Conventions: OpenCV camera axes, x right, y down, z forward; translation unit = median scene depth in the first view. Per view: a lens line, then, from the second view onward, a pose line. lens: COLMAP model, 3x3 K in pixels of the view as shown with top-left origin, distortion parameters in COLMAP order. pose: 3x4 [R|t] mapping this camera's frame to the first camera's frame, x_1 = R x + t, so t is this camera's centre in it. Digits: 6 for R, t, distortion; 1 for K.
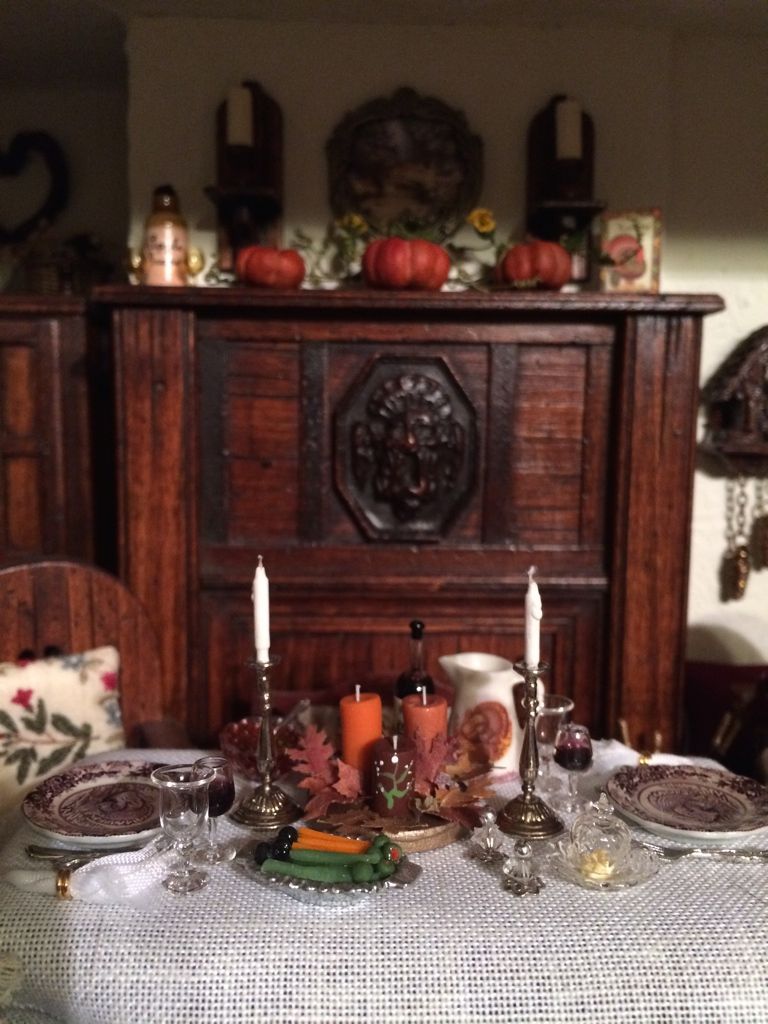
lens RADIAL K [[855.0, 0, 384.3], [0, 855.0, 511.6], [0, 0, 1]] dist [0.007293, 0.005211]
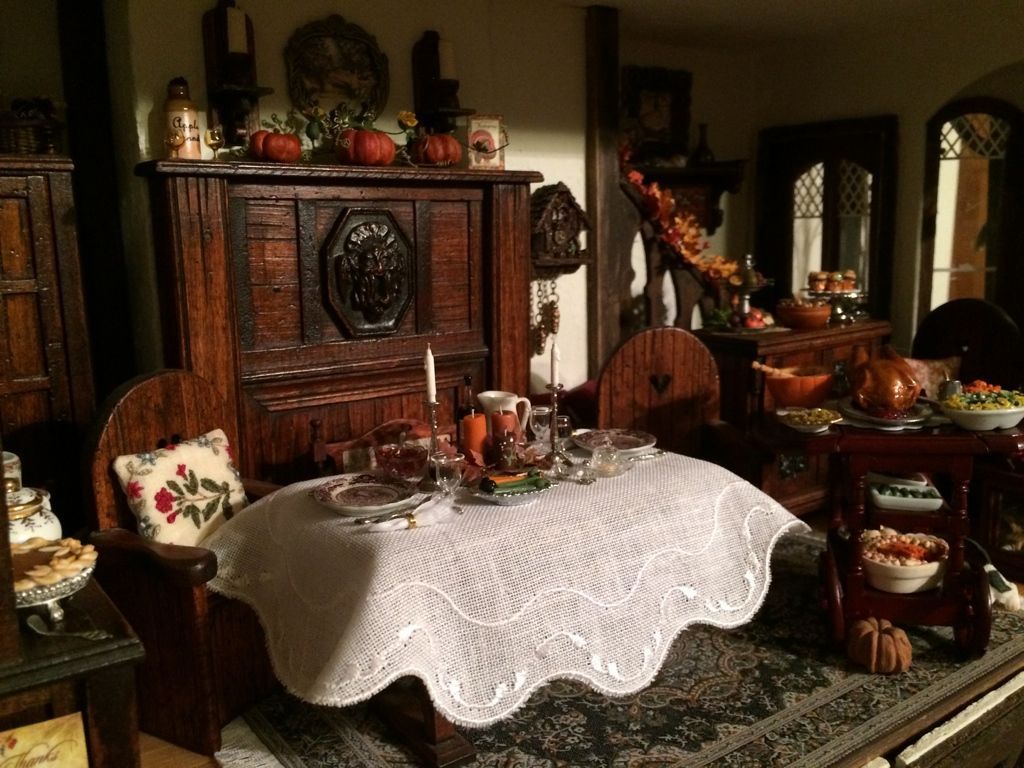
lens RADIAL K [[774.3, 0, 510.9], [0, 774.3, 379.0], [0, 0, 1]] dist [-0.051339, -0.000171]
pose [[0.838265, -0.119535, 0.531999, -0.500704], [0.070220, 0.991216, 0.112072, -0.024482], [-0.540723, -0.056589, 0.839295, -0.255593]]
